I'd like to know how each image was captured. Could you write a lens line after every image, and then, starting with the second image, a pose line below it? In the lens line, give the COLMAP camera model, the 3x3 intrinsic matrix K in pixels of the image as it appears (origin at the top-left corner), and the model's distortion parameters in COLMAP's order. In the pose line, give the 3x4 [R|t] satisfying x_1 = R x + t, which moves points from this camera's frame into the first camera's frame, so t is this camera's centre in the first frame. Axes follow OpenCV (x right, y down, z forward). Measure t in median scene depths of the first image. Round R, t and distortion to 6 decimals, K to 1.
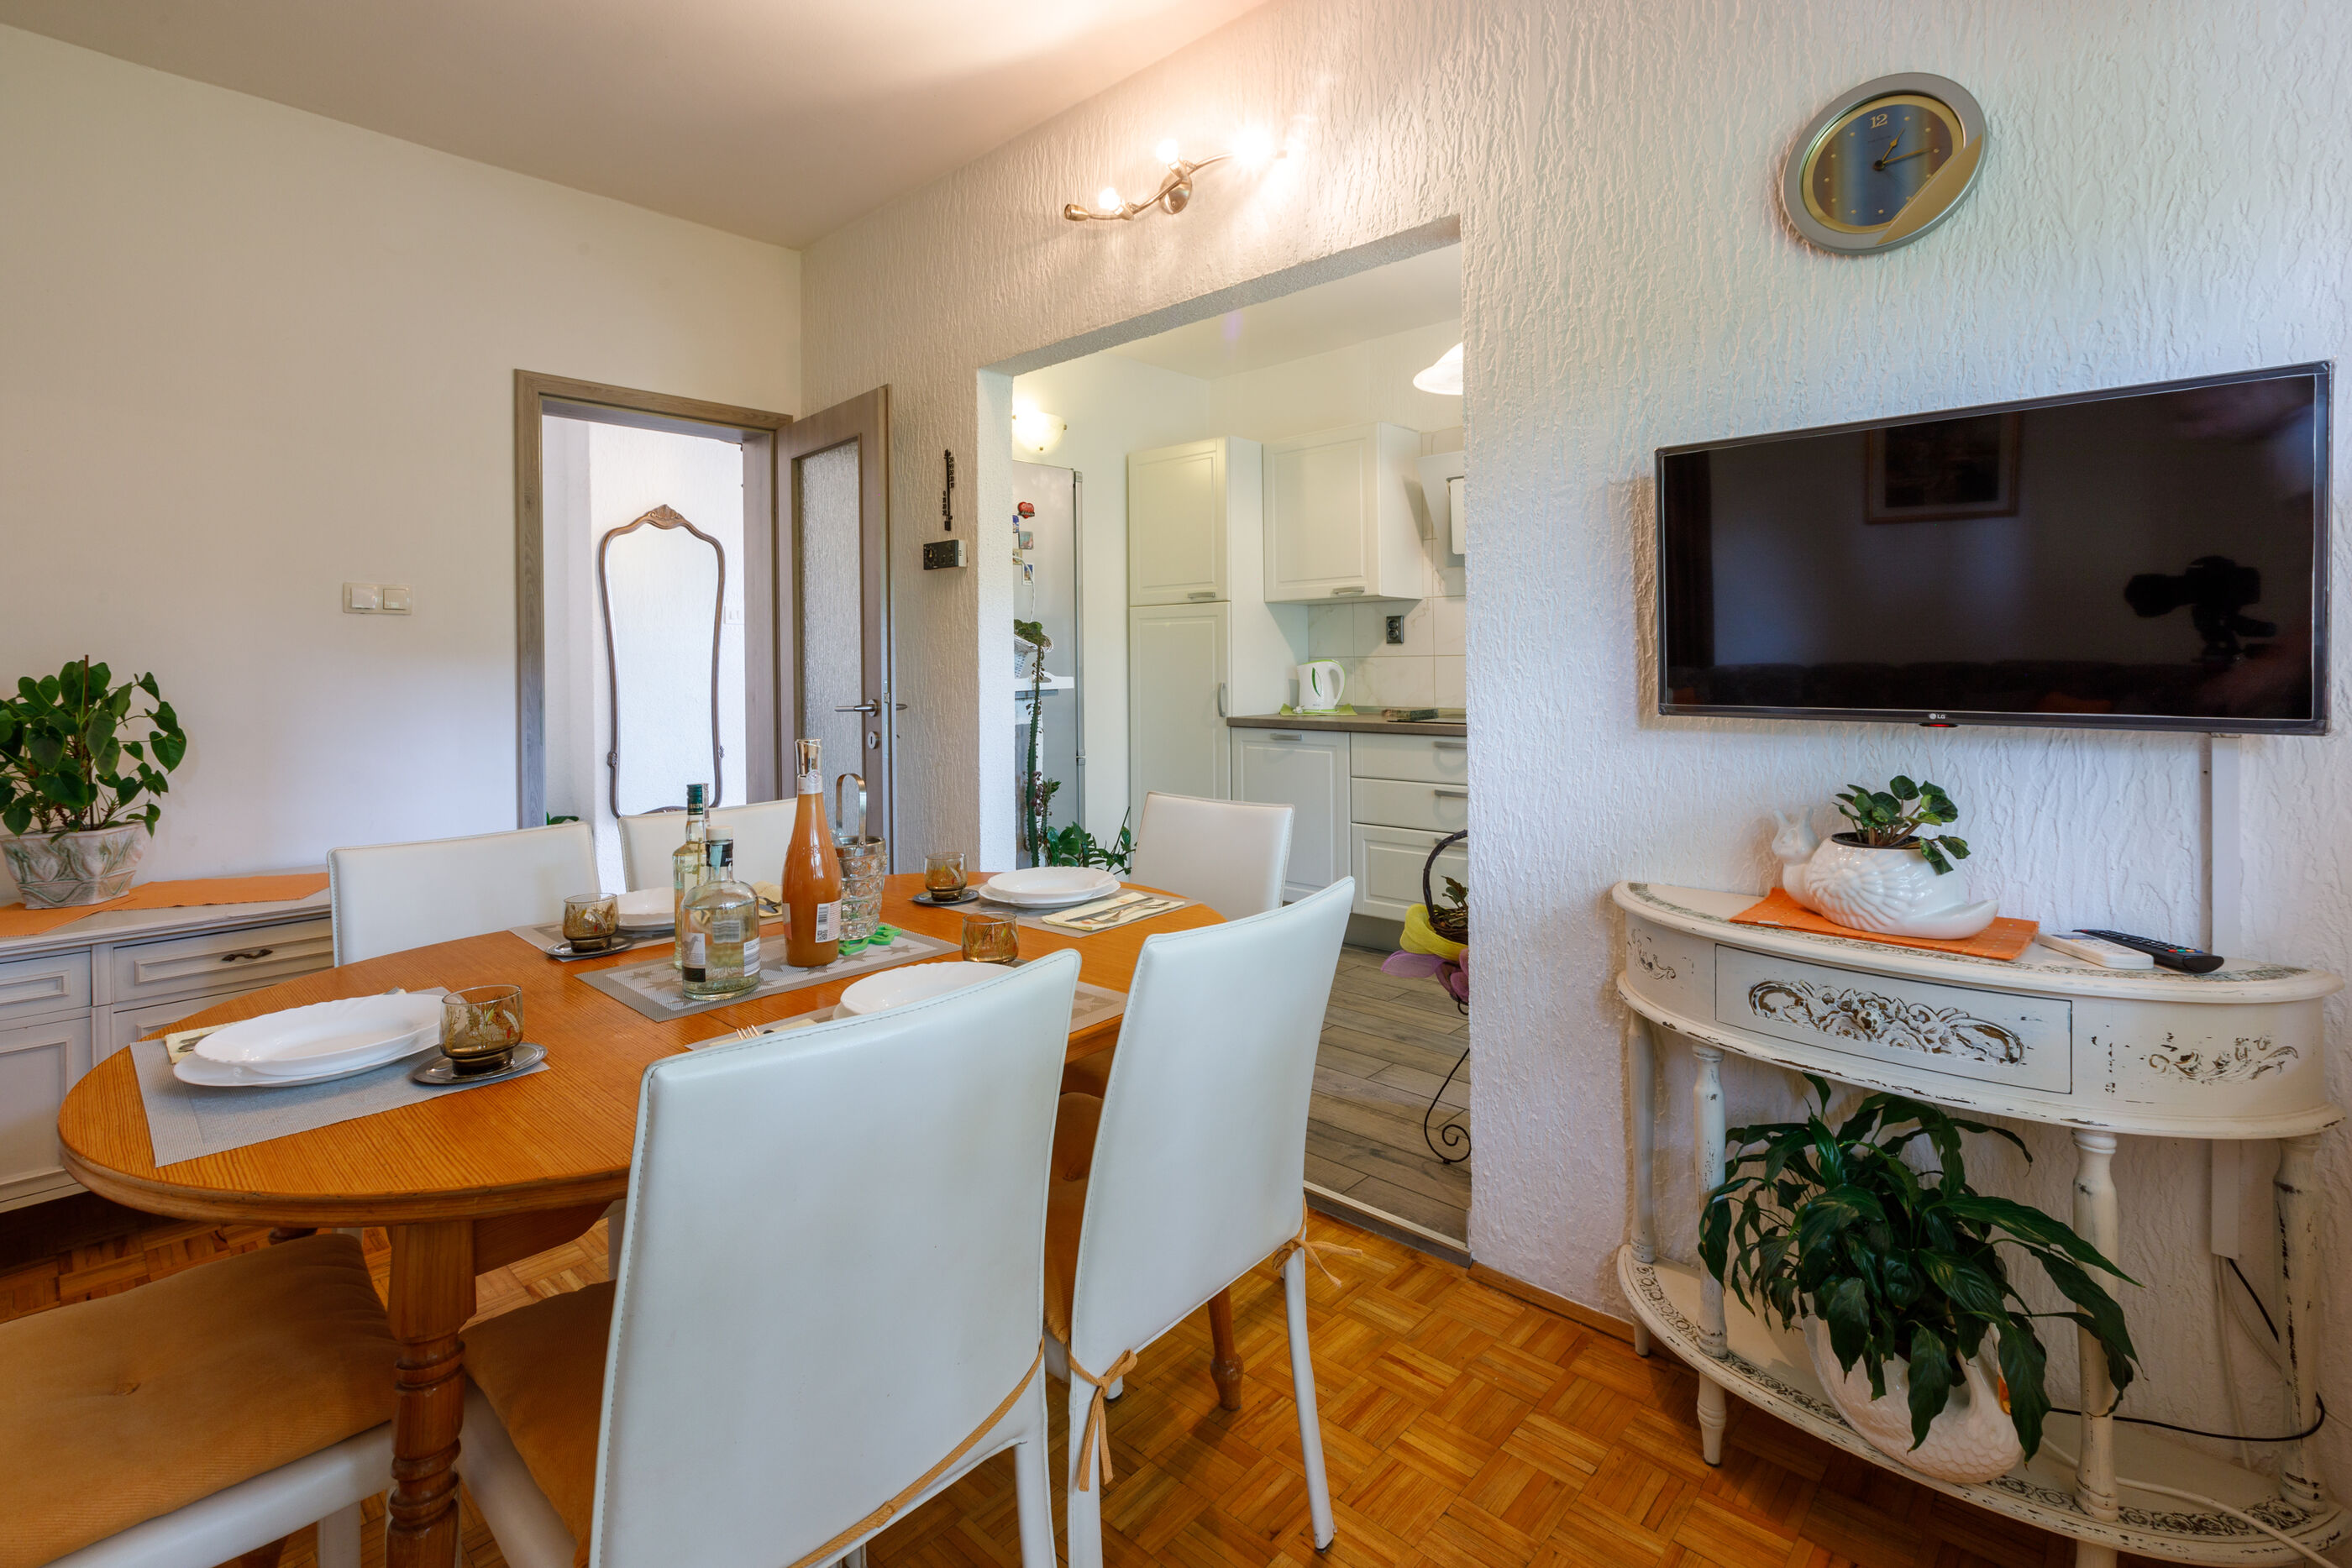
lens RADIAL K [[1079.0, 0, 1138.8], [0, 1079.0, 666.6], [0, 0, 1]] dist [0.001176, 0.001258]
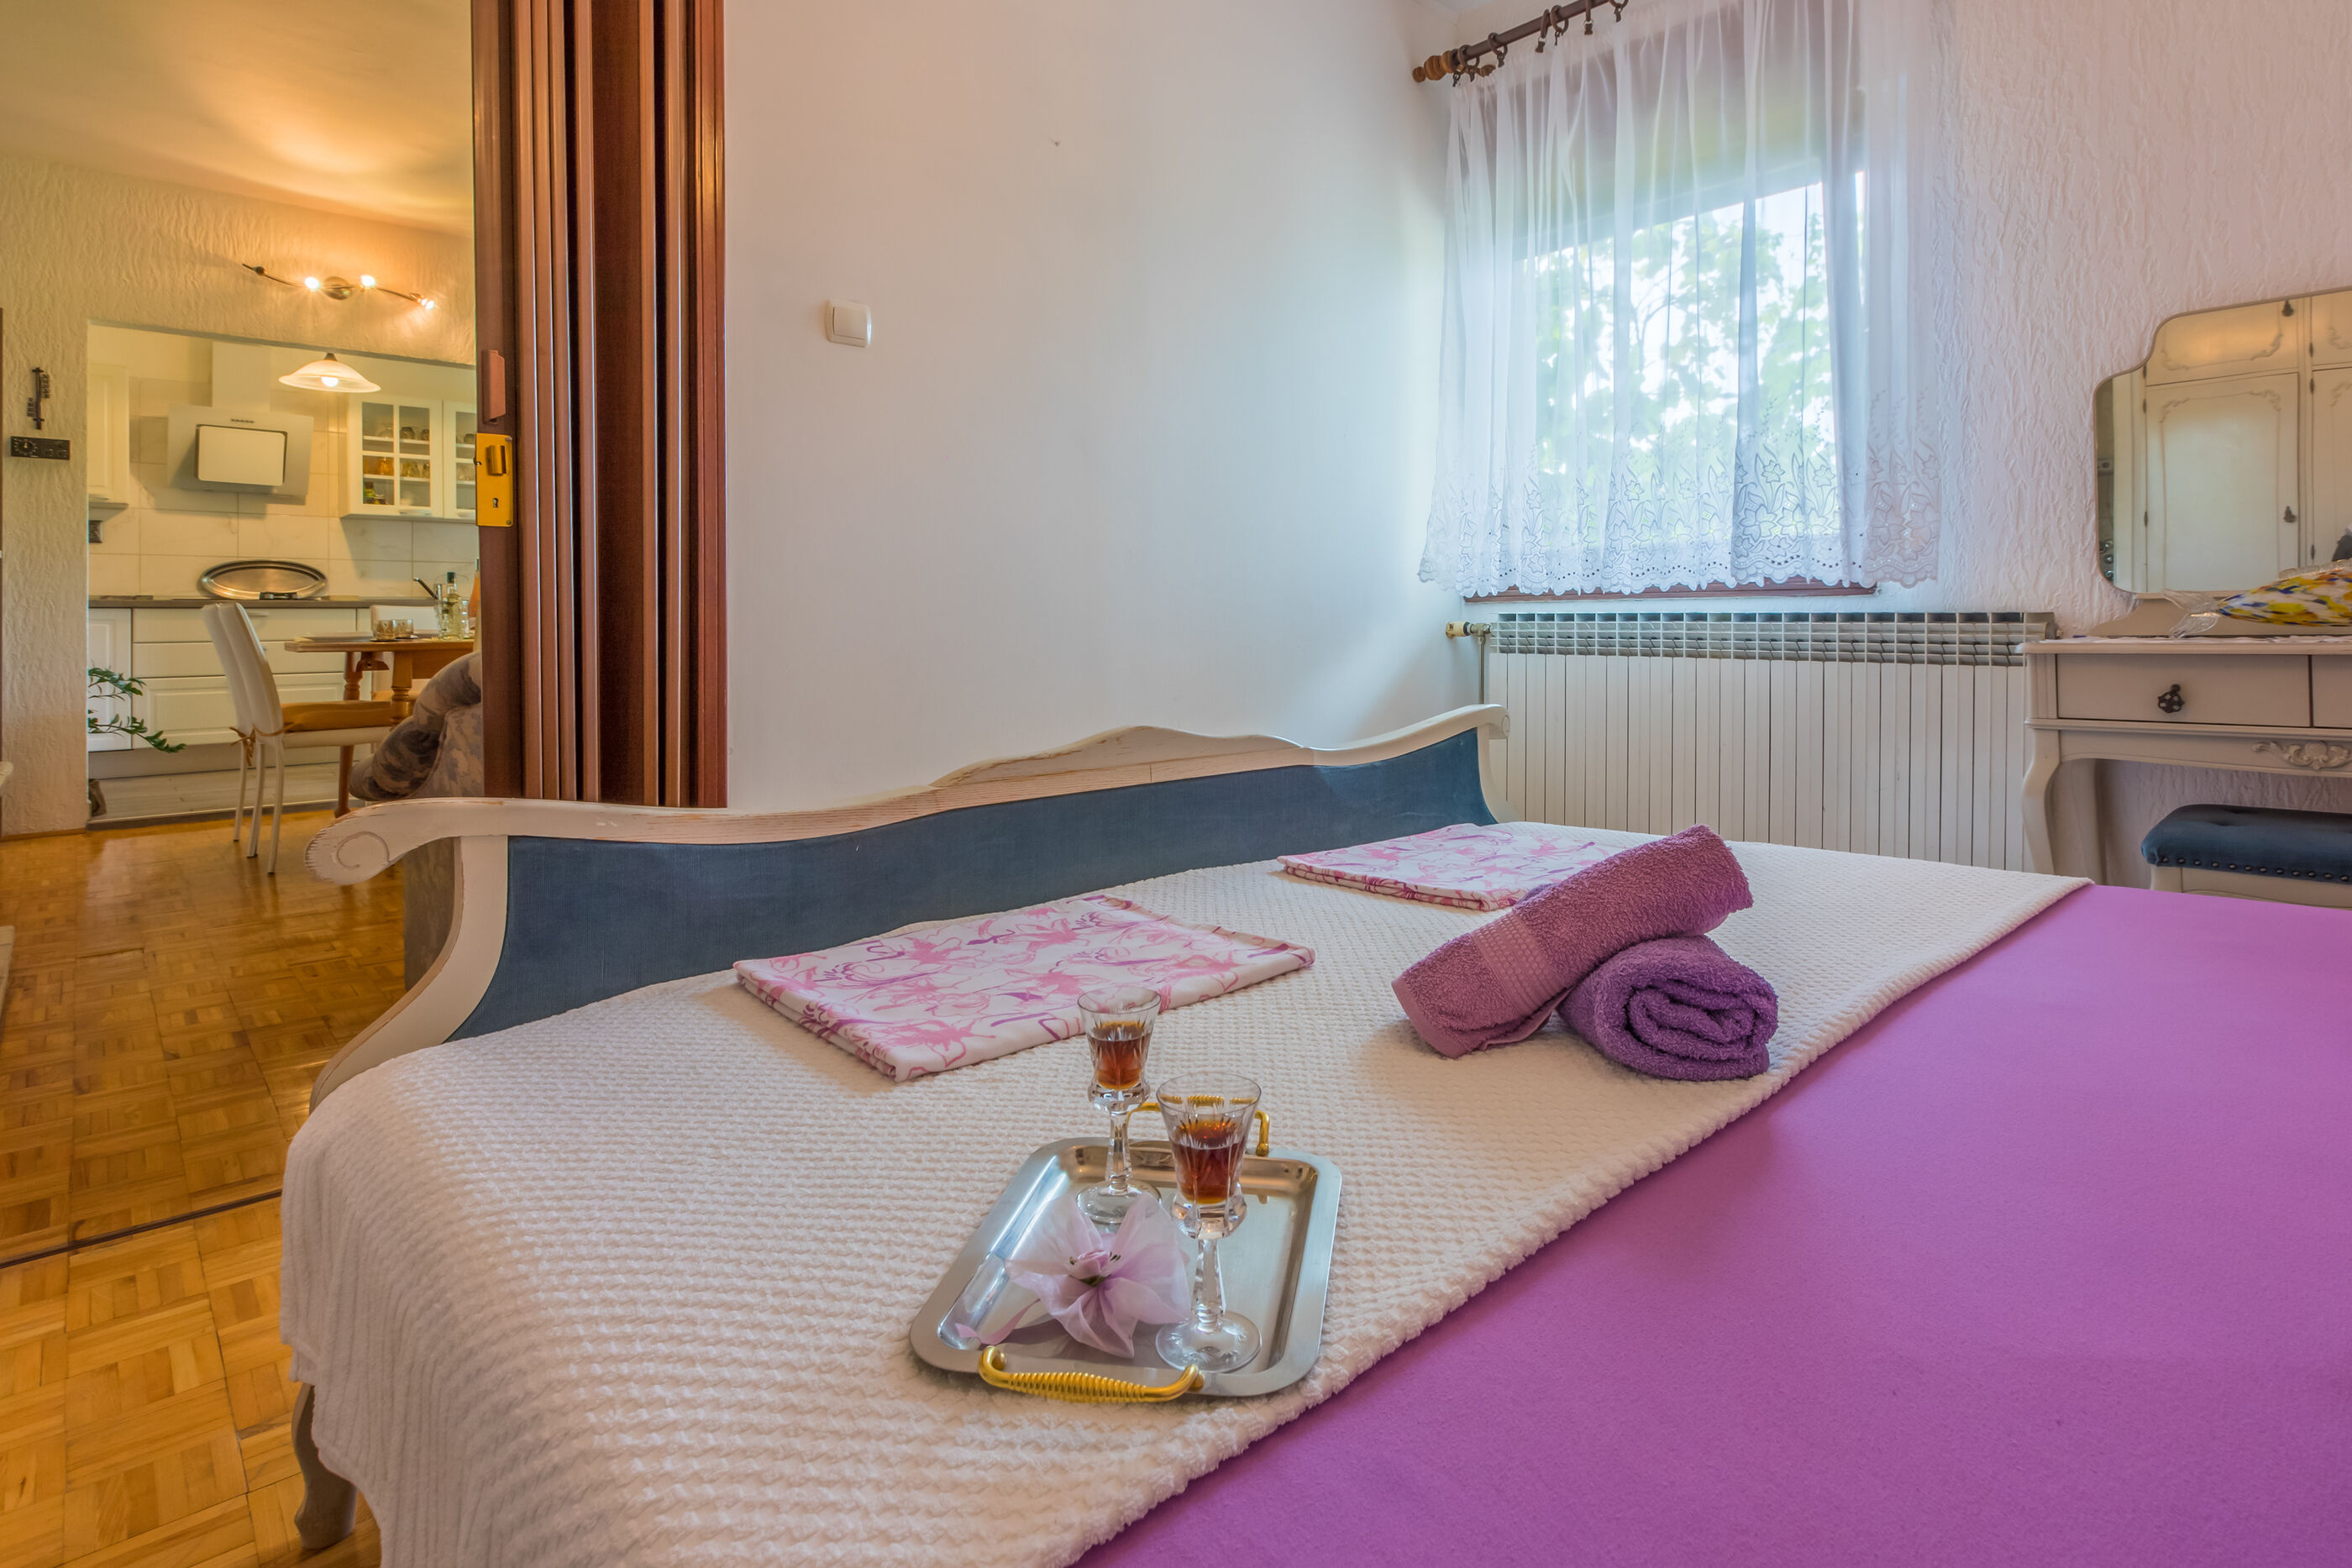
lens RADIAL K [[1215.9, 0, 1271.0], [0, 1215.9, 618.8], [0, 0, 1]] dist [0.012677, -0.003376]
pose [[0.020765, 0.009678, 0.999738, -1.135569], [0.007129, 0.999926, -0.009828, 0.088812], [-0.999759, 0.007332, 0.020694, -0.359115]]
